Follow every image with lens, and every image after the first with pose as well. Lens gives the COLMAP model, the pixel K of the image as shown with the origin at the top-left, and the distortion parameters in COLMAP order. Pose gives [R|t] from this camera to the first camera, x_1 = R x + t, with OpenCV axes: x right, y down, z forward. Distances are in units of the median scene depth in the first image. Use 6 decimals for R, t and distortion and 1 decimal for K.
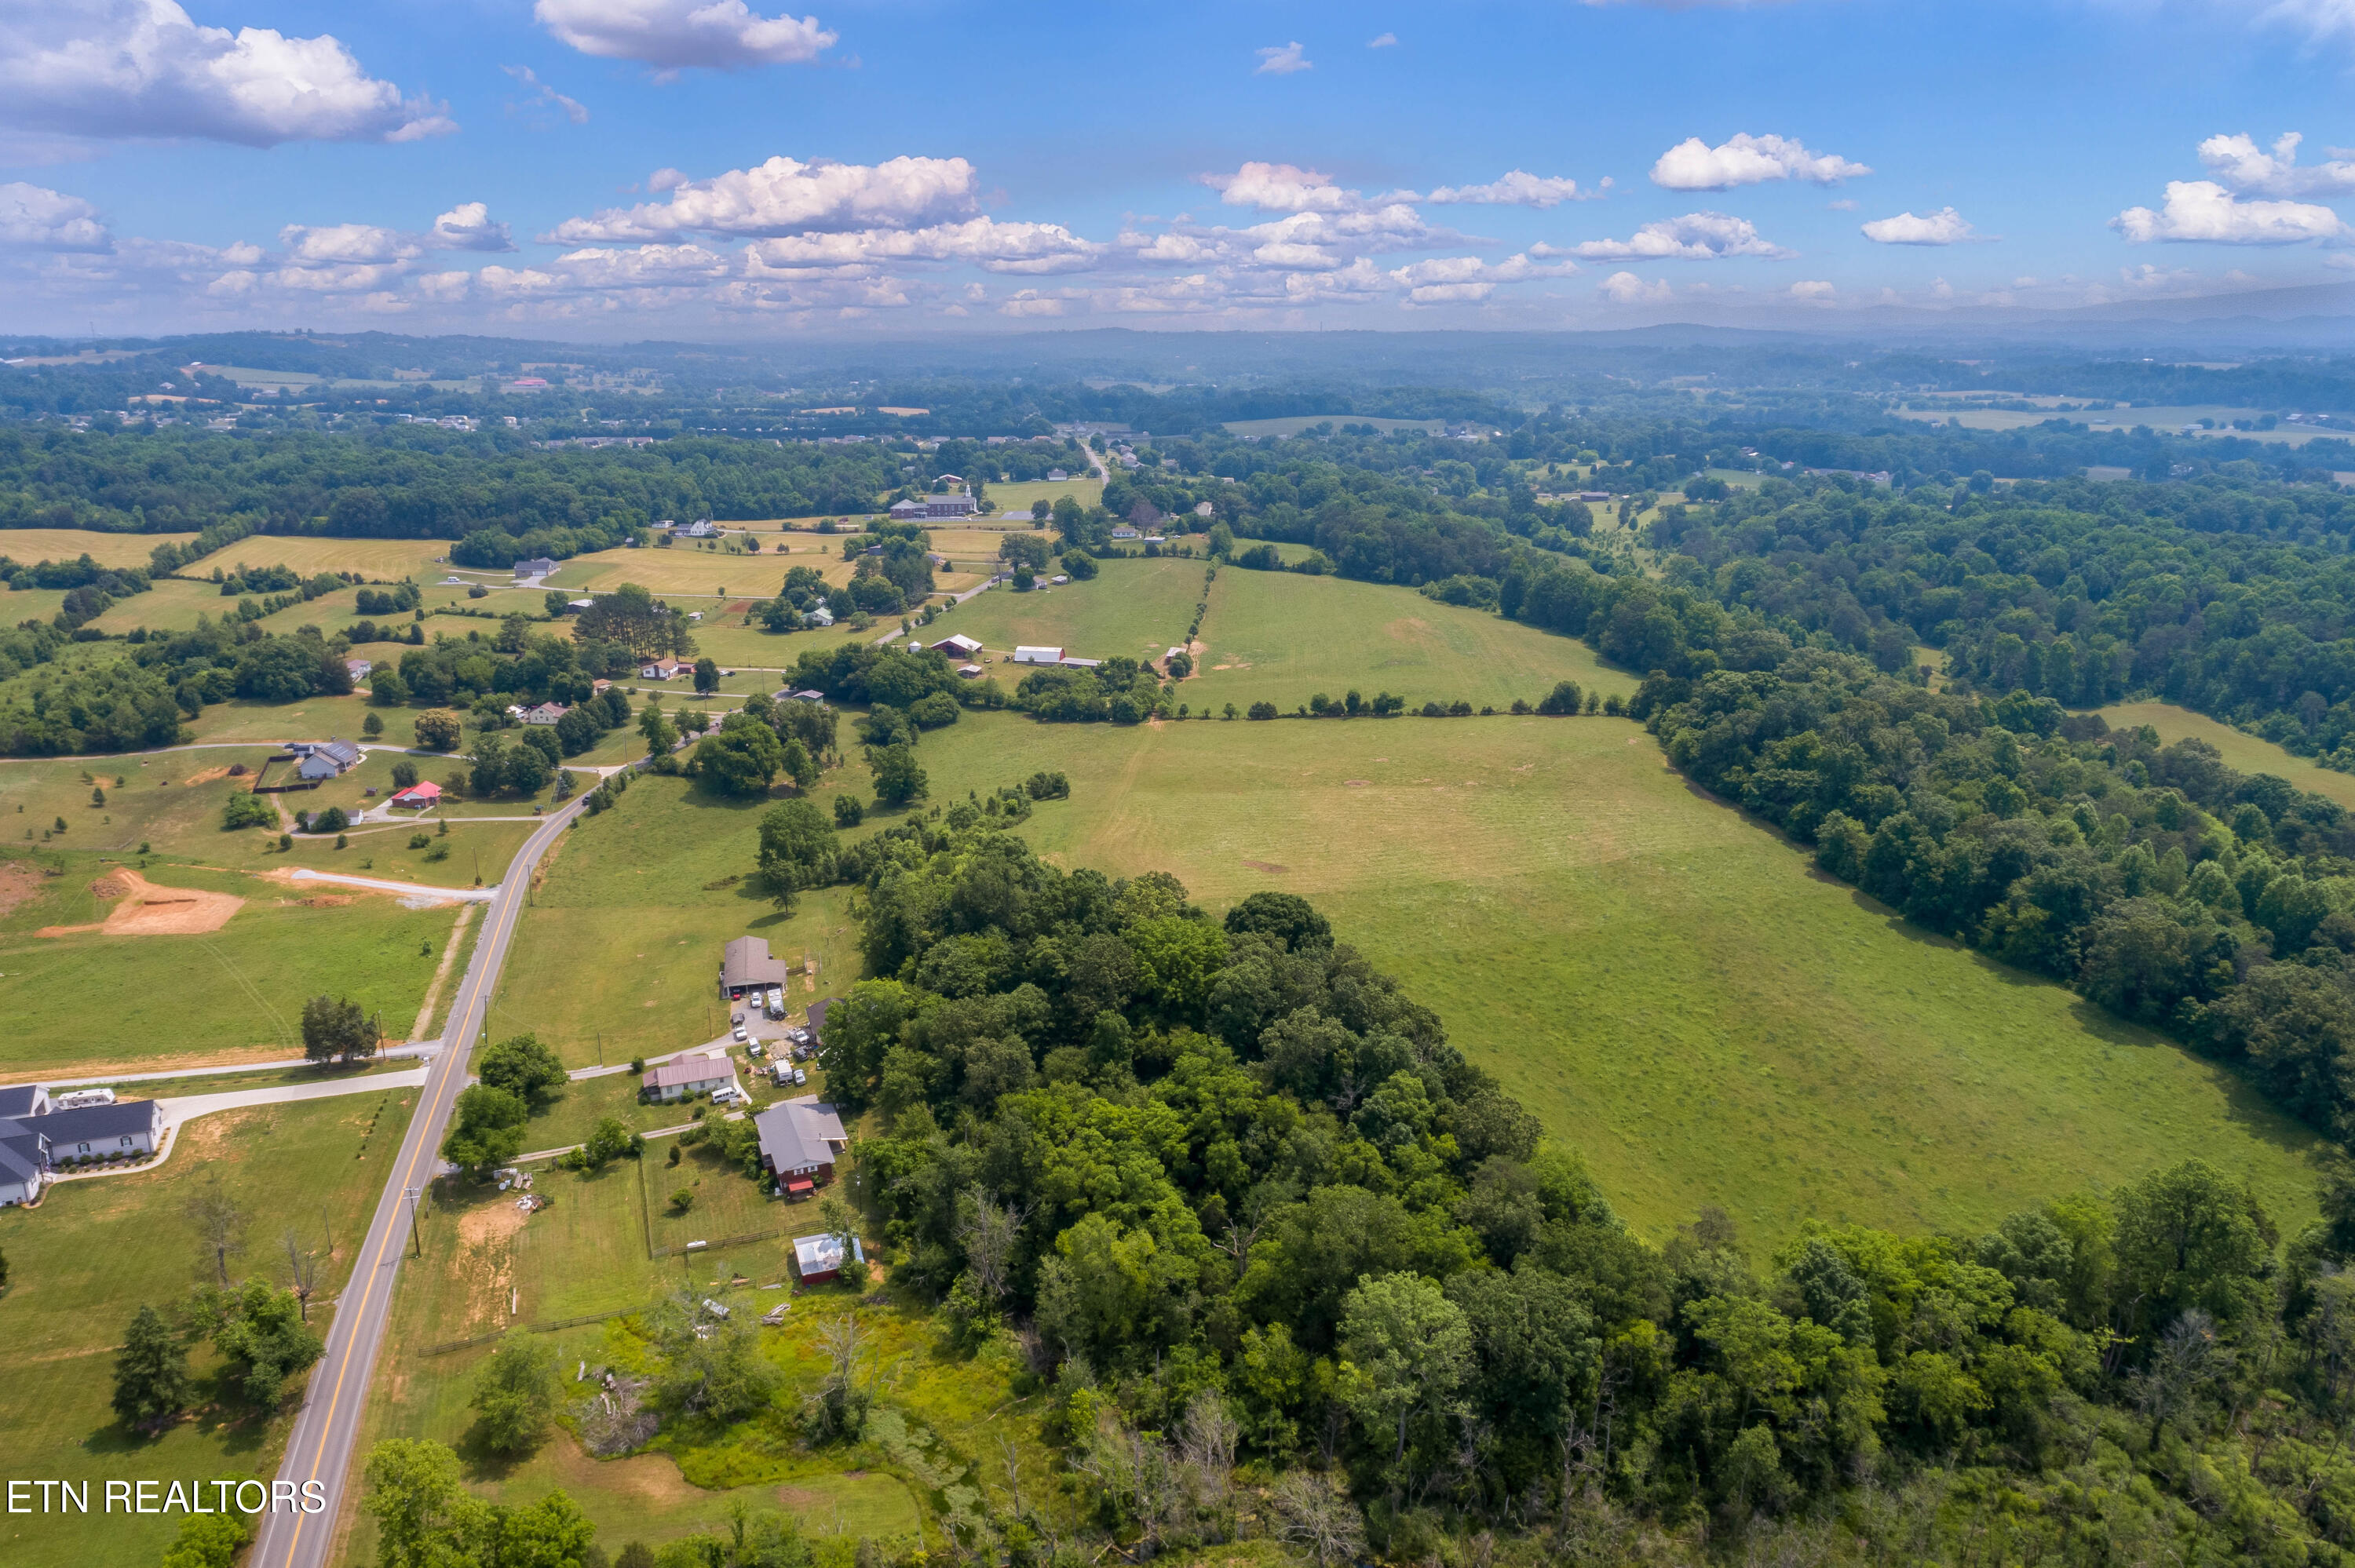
lens RADIAL K [[1587.8, 0, 1191.8], [0, 1587.8, 772.0], [0, 0, 1]] dist [-0.008975, 0.013250]
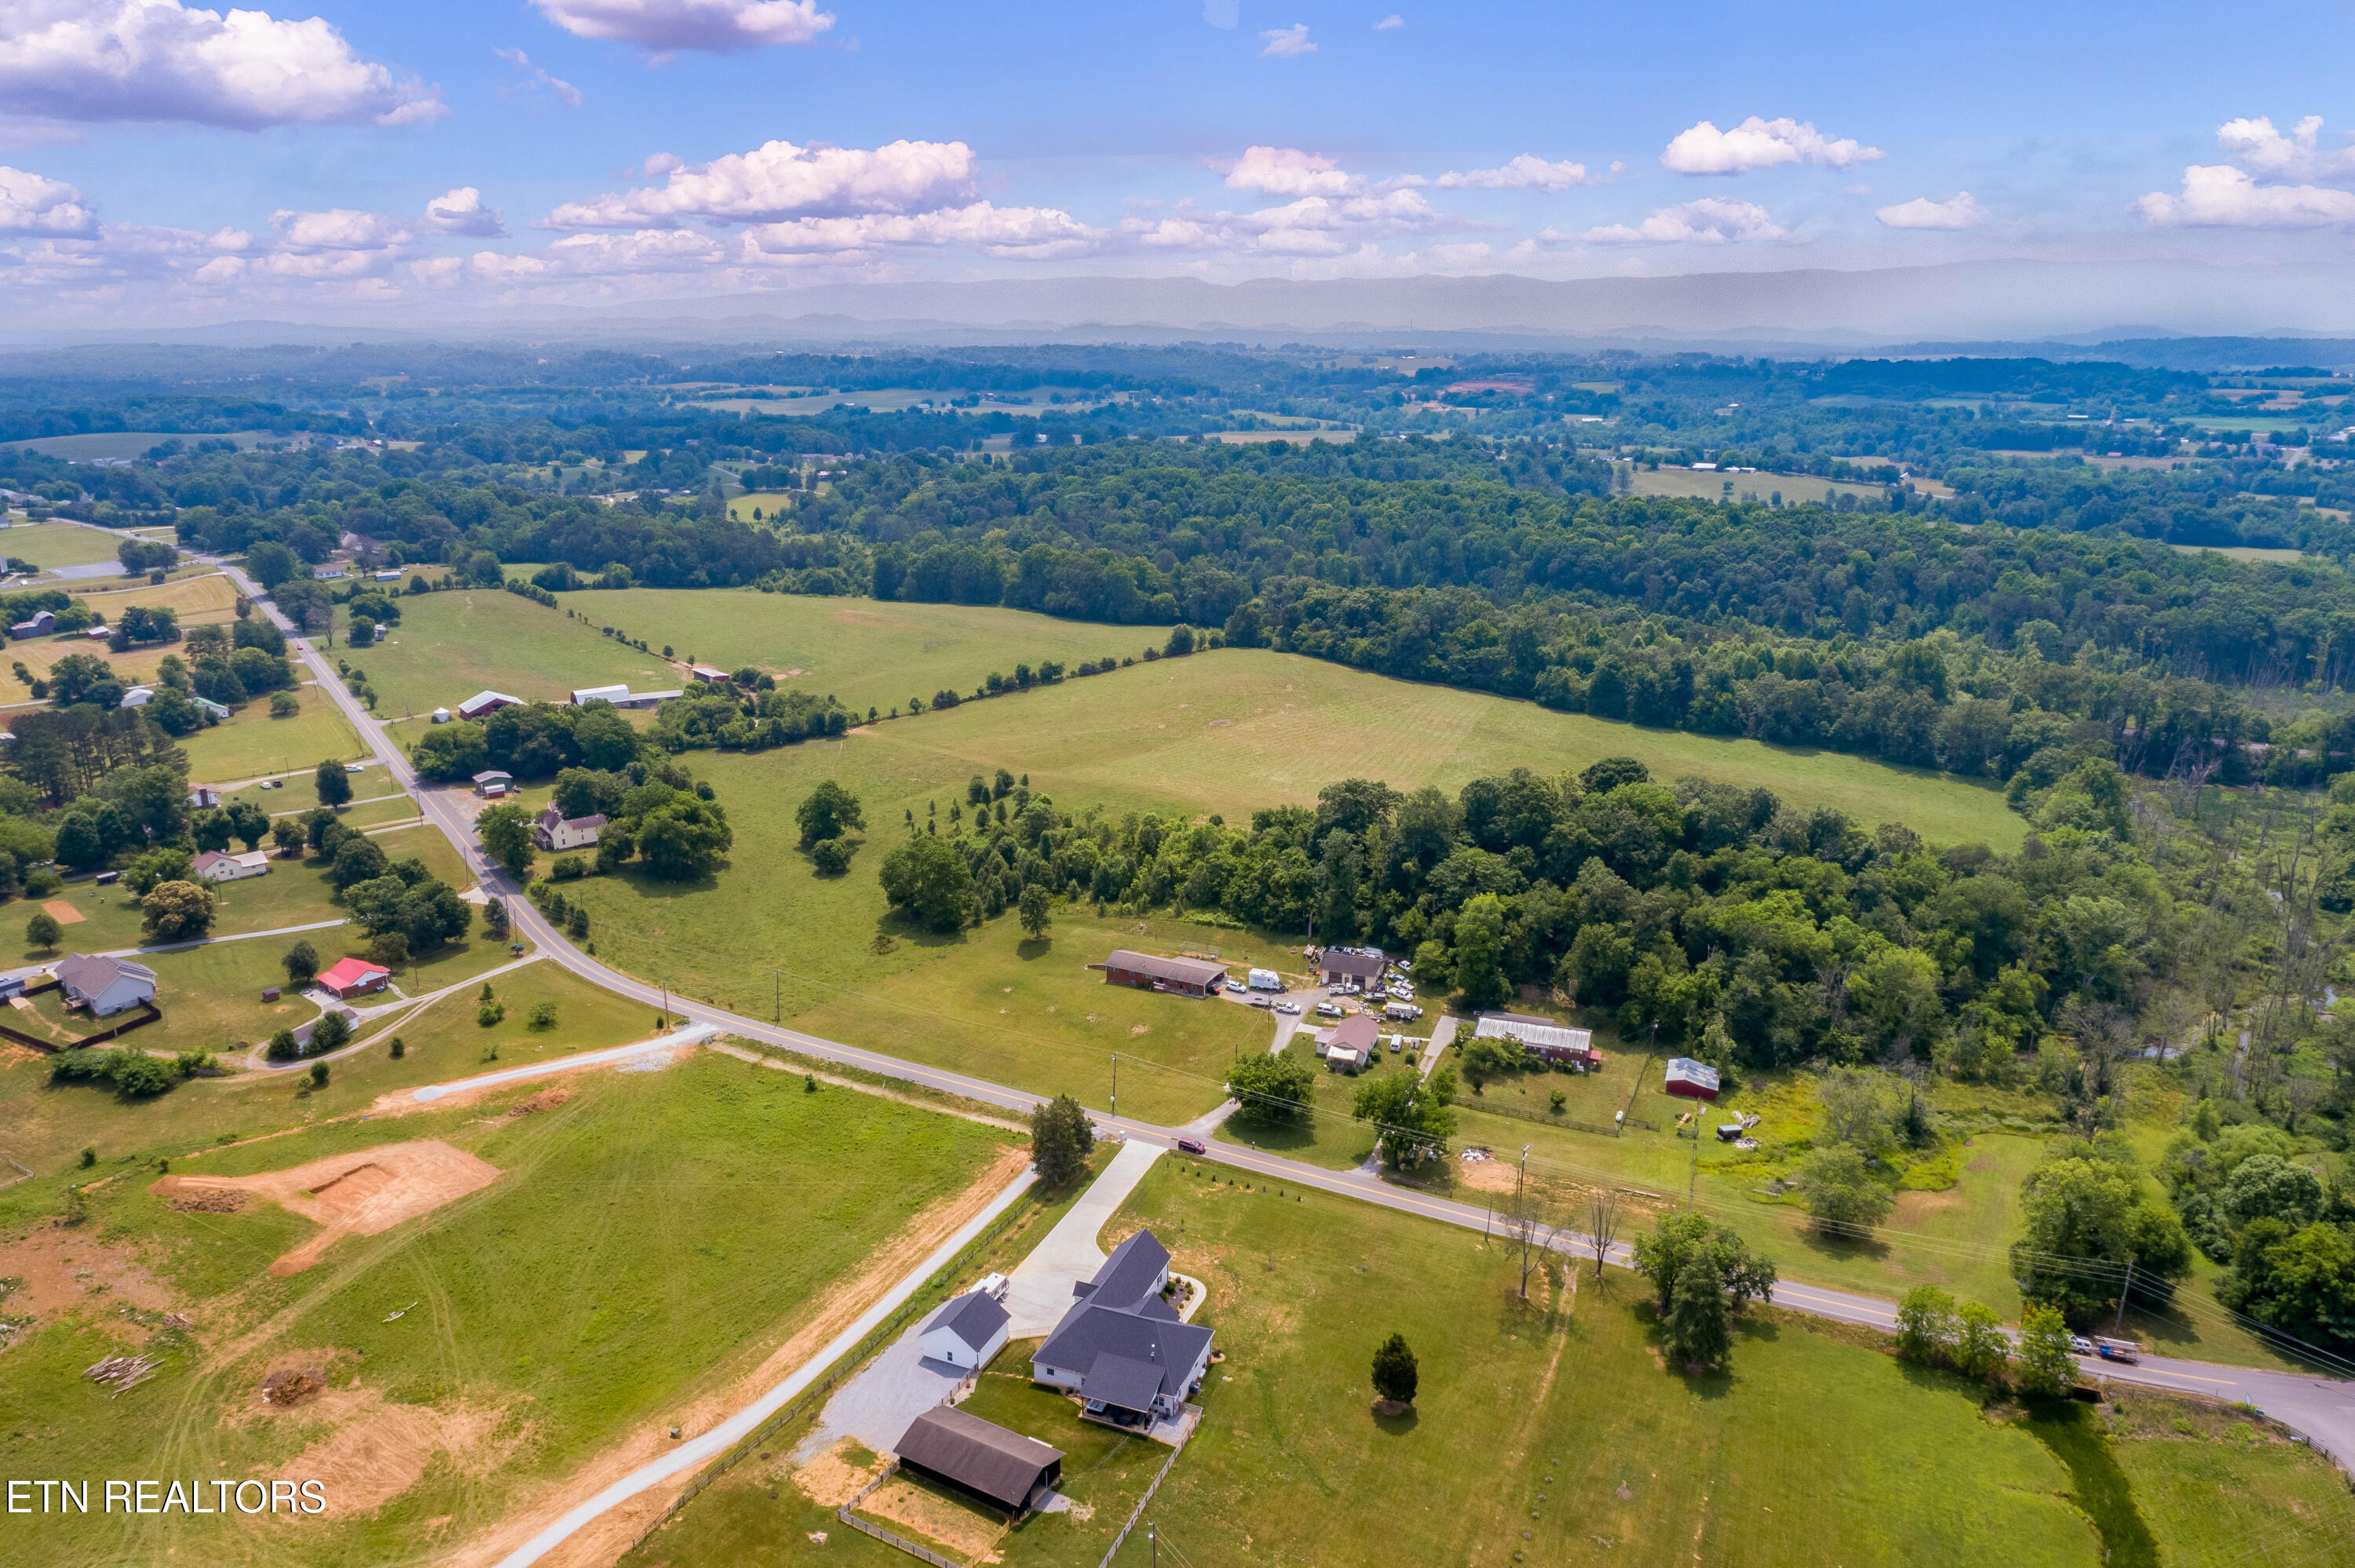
lens RADIAL K [[1587.8, 0, 1176.2], [0, 1587.8, 782.2], [0, 0, 1]] dist [-0.008975, 0.013250]
pose [[0.671064, -0.207231, 0.711849, -0.817649], [0.201106, 0.975024, 0.094262, -0.072465], [-0.713603, 0.079901, 0.695979, 0.250093]]
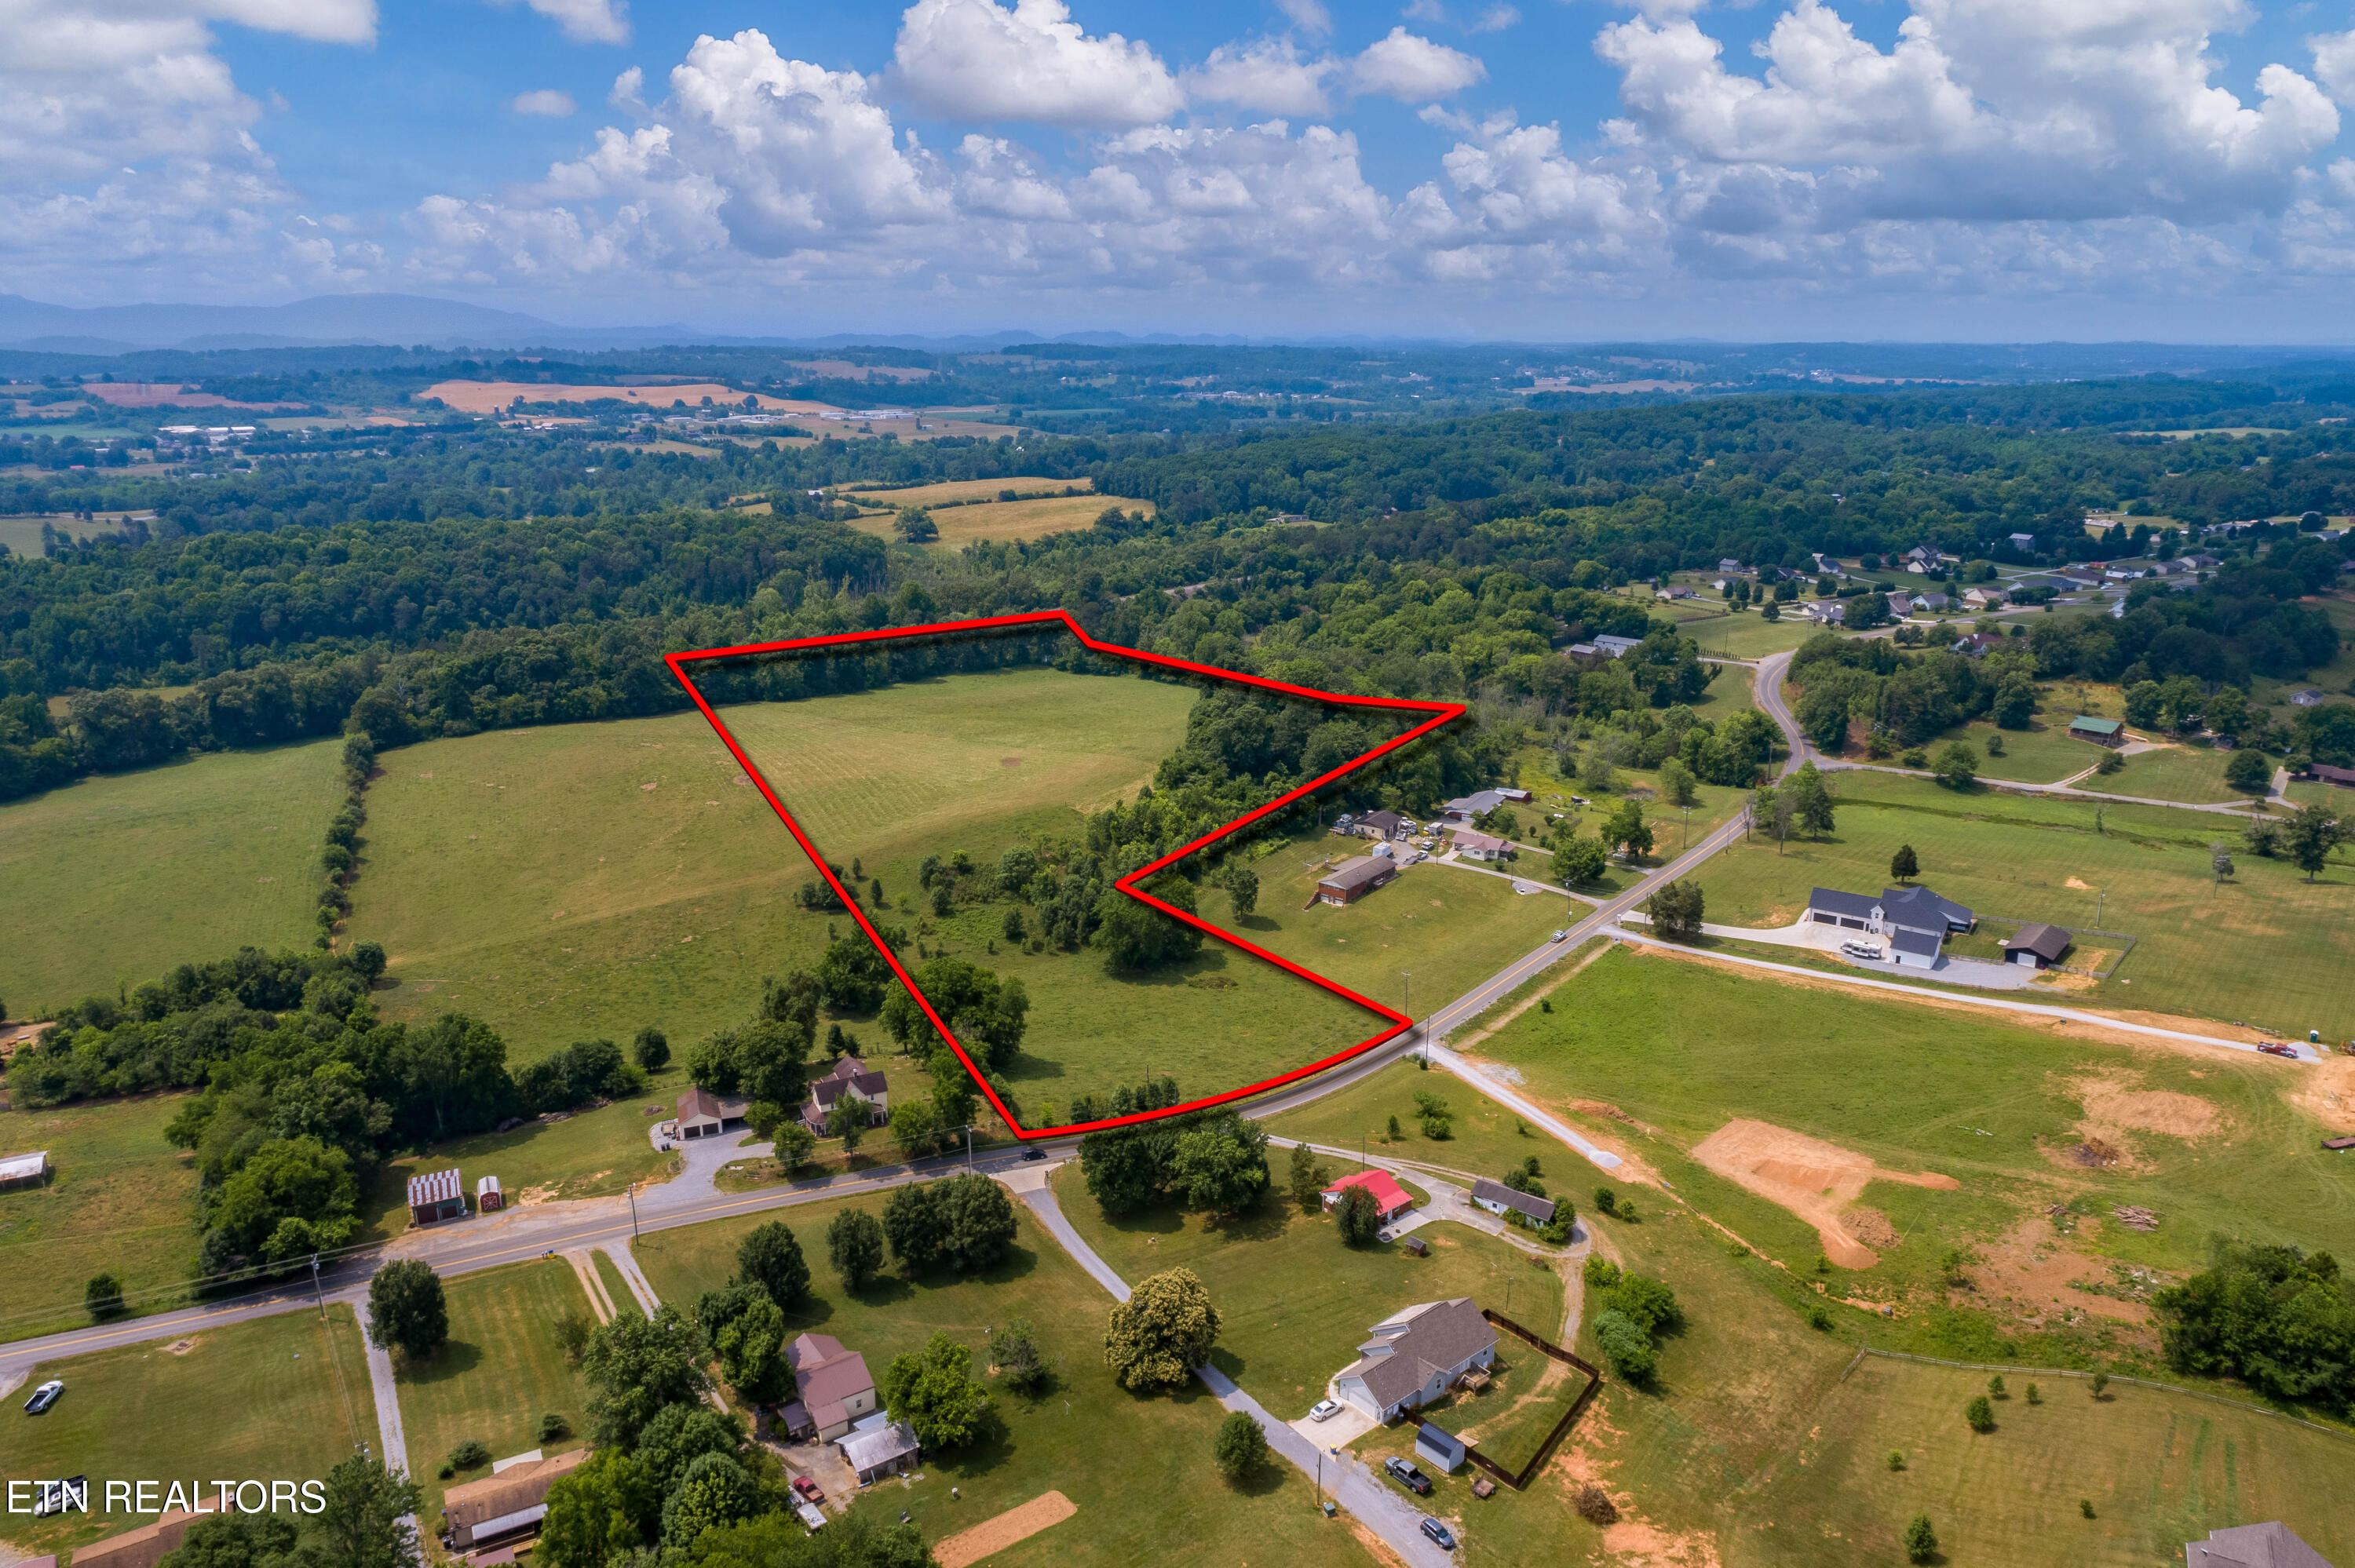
lens RADIAL K [[1587.8, 0, 1185.0], [0, 1587.8, 781.9], [0, 0, 1]] dist [-0.008975, 0.013250]
pose [[-0.592534, -0.221601, 0.774466, -0.939797], [0.219924, 0.880392, 0.420171, -0.394292], [-0.774943, 0.419289, -0.472926, 1.389436]]
